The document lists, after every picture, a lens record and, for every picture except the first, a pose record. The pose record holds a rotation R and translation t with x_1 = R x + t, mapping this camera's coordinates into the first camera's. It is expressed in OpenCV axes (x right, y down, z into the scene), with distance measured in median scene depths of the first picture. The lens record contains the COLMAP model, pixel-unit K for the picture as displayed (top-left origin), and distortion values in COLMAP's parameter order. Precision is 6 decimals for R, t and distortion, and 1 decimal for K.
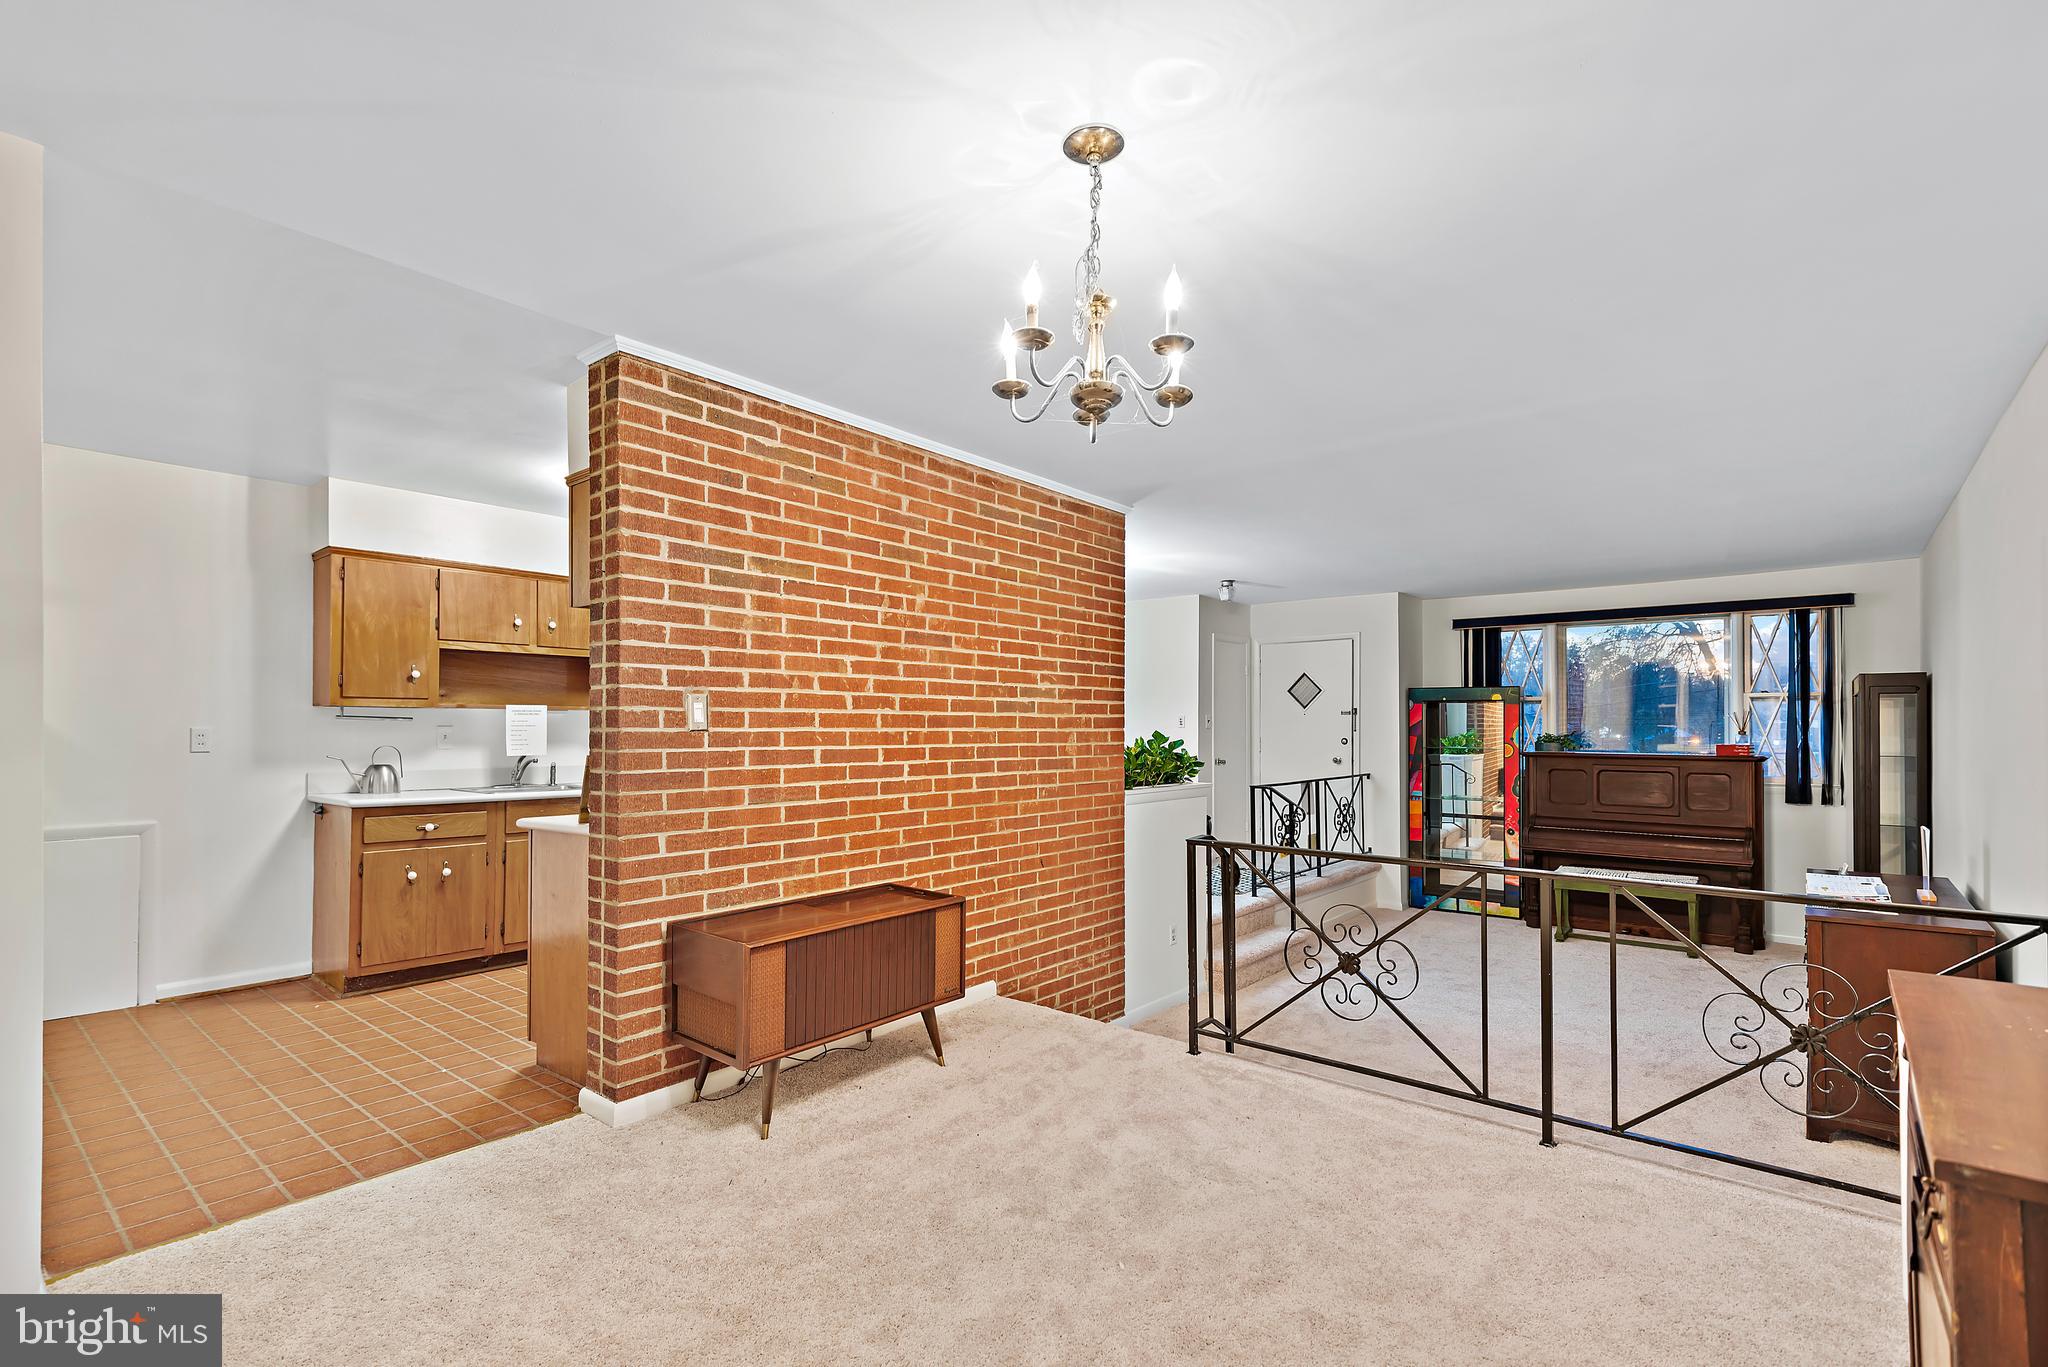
lens RADIAL K [[939.2, 0, 1022.2], [0, 939.2, 716.8], [0, 0, 1]] dist [0.034681, -0.022645]
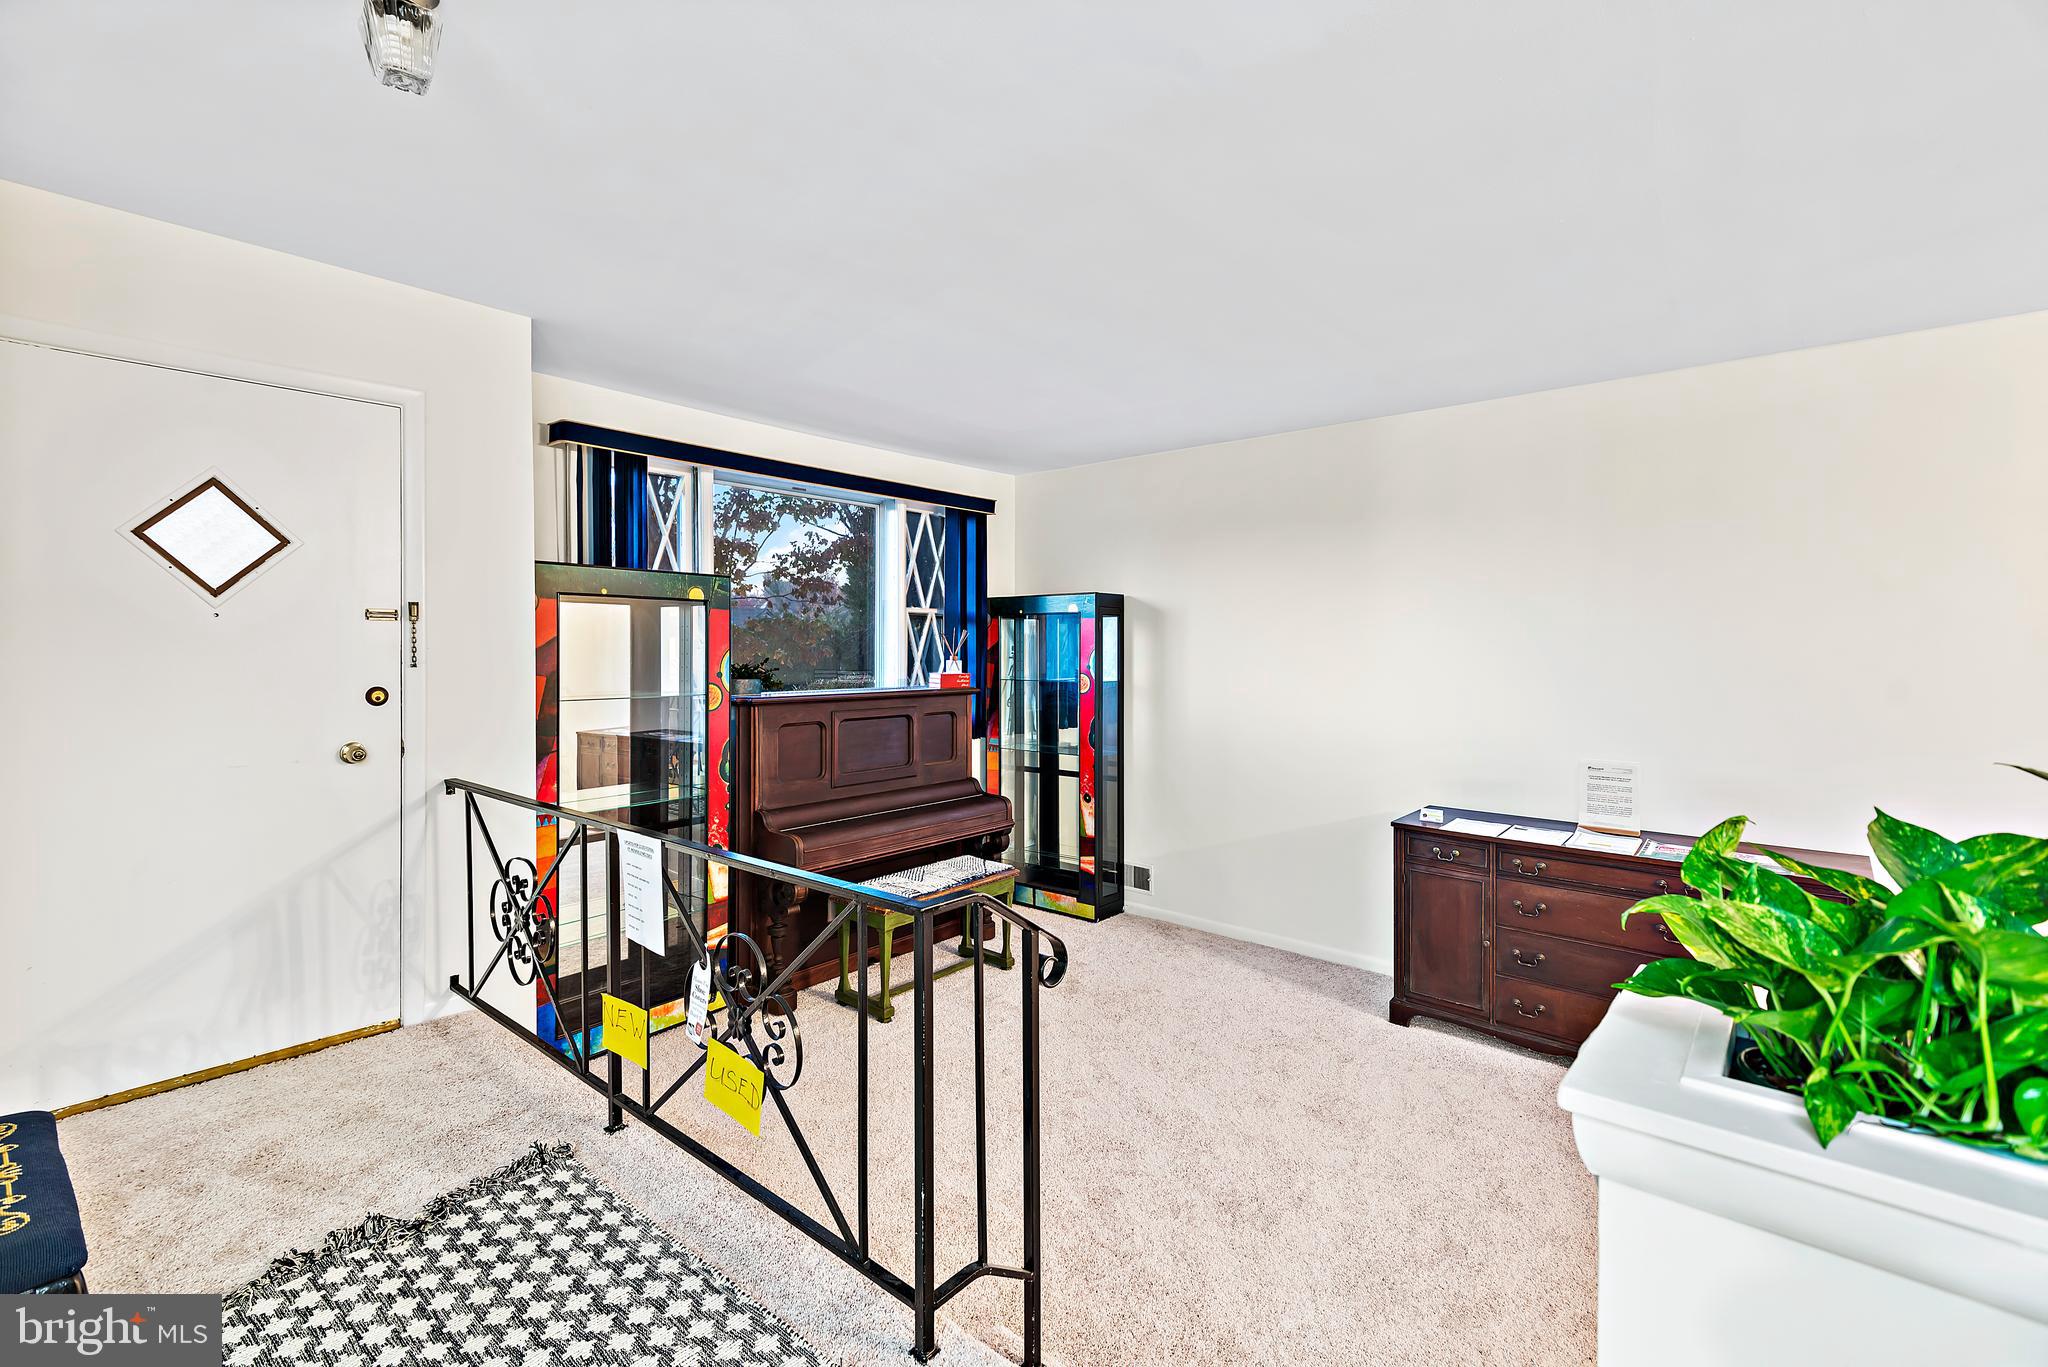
lens RADIAL K [[924.1, 0, 1016.2], [0, 924.1, 647.5], [0, 0, 1]] dist [0.043497, -0.028233]
pose [[0.025356, -0.008152, 0.999645, 0.006670], [-0.011234, 0.999901, 0.008439, 0.003308], [-0.999615, -0.011444, 0.025262, 0.923307]]
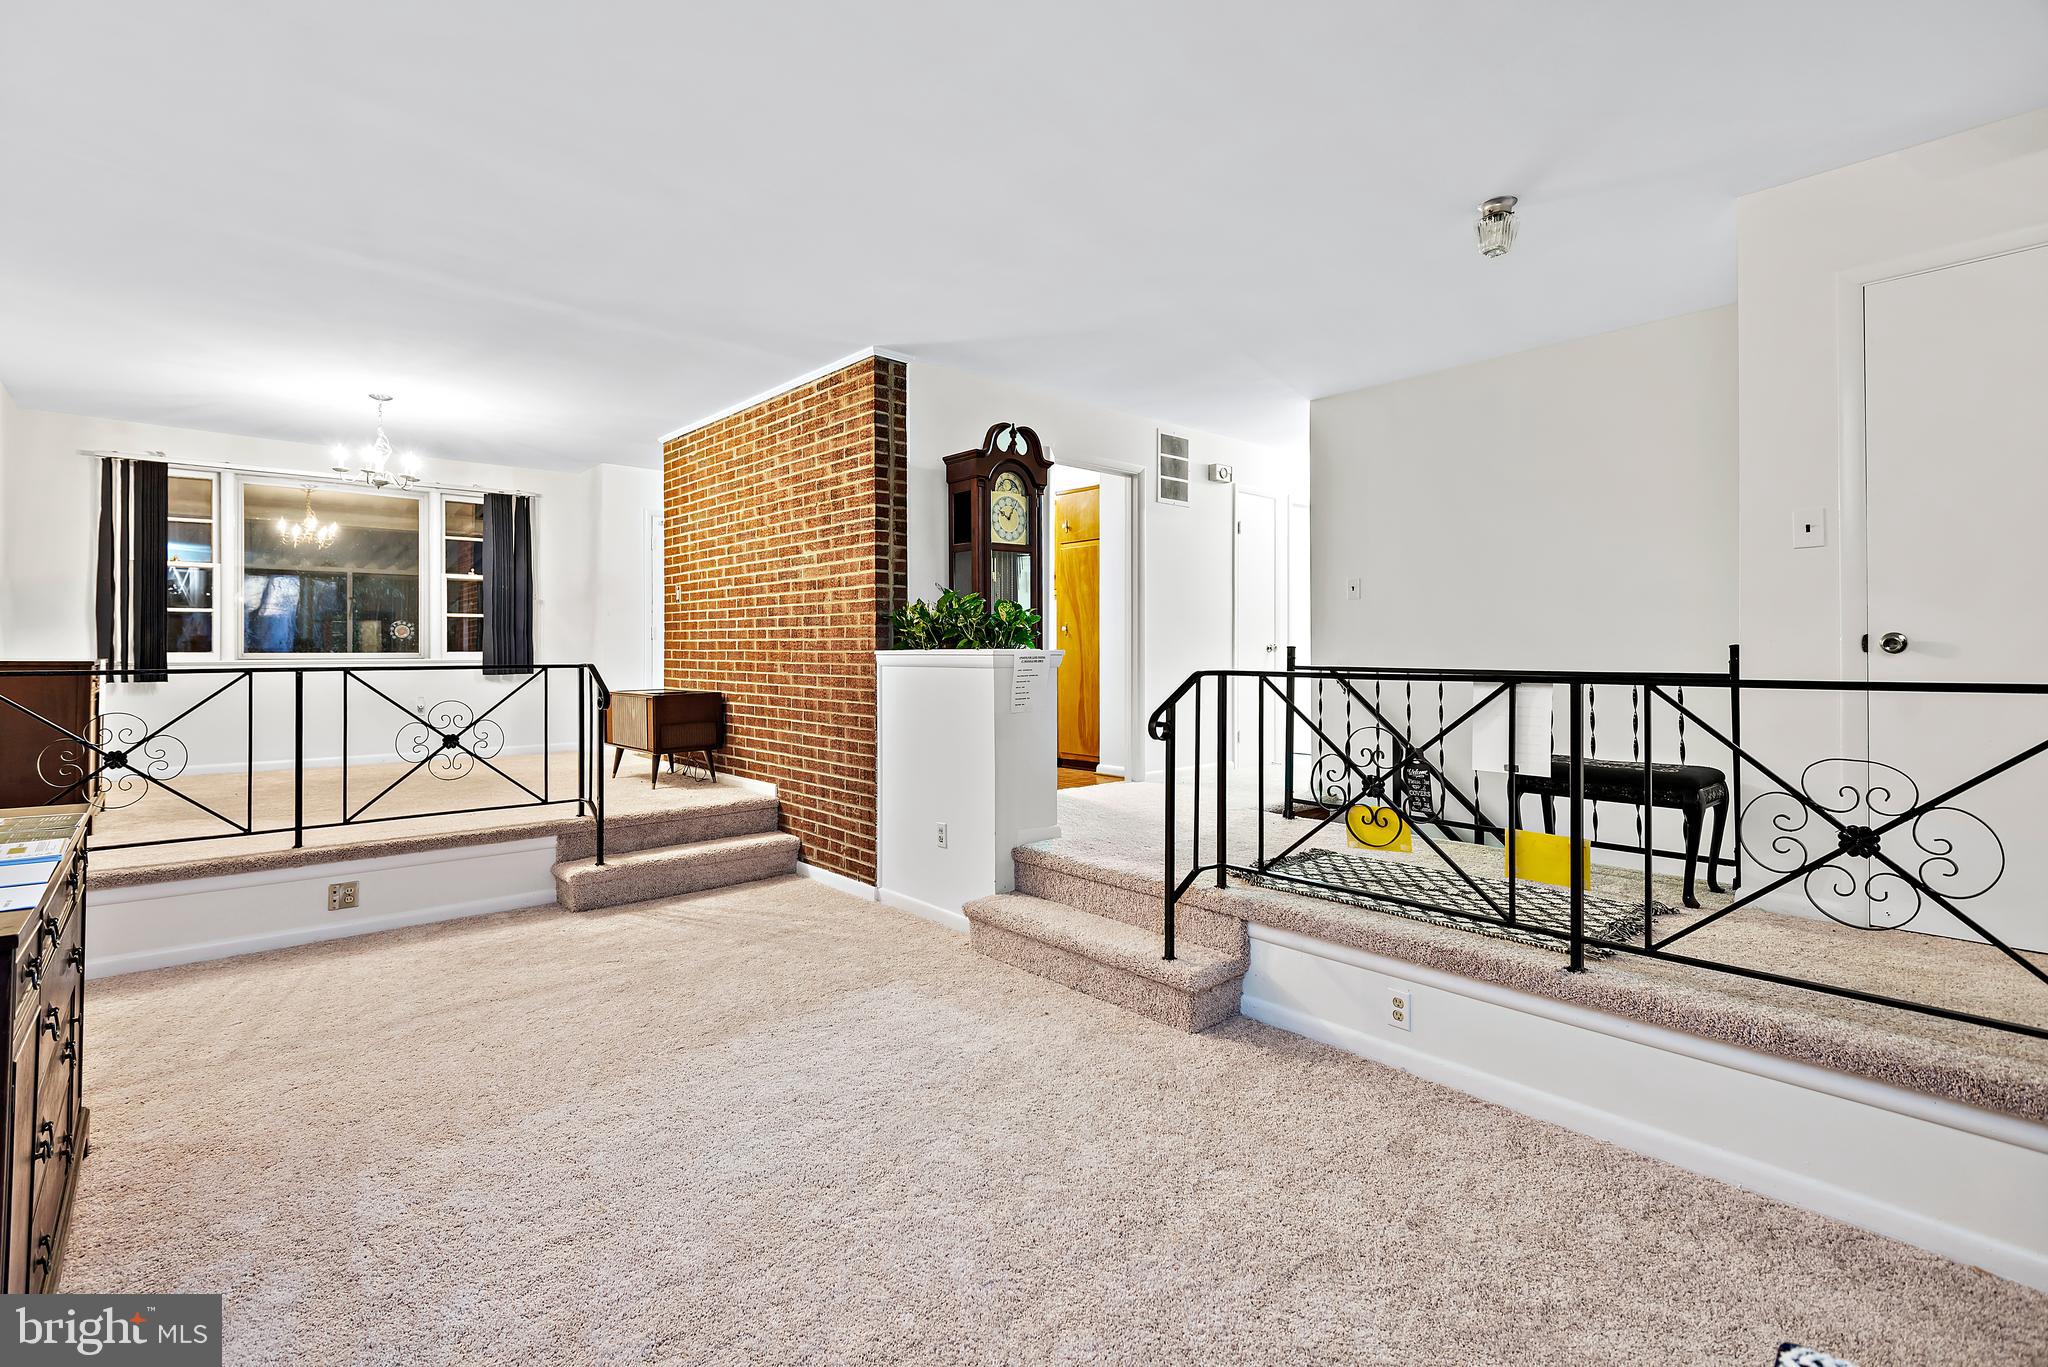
lens RADIAL K [[915.3, 0, 1026.3], [0, 915.3, 665.4], [0, 0, 1]] dist [0.037650, -0.027325]
pose [[-0.143923, 0.009730, -0.989541, 0.713836], [0.007877, 0.999931, 0.008686, 0.062454], [0.989557, -0.006544, -0.143990, 0.918715]]
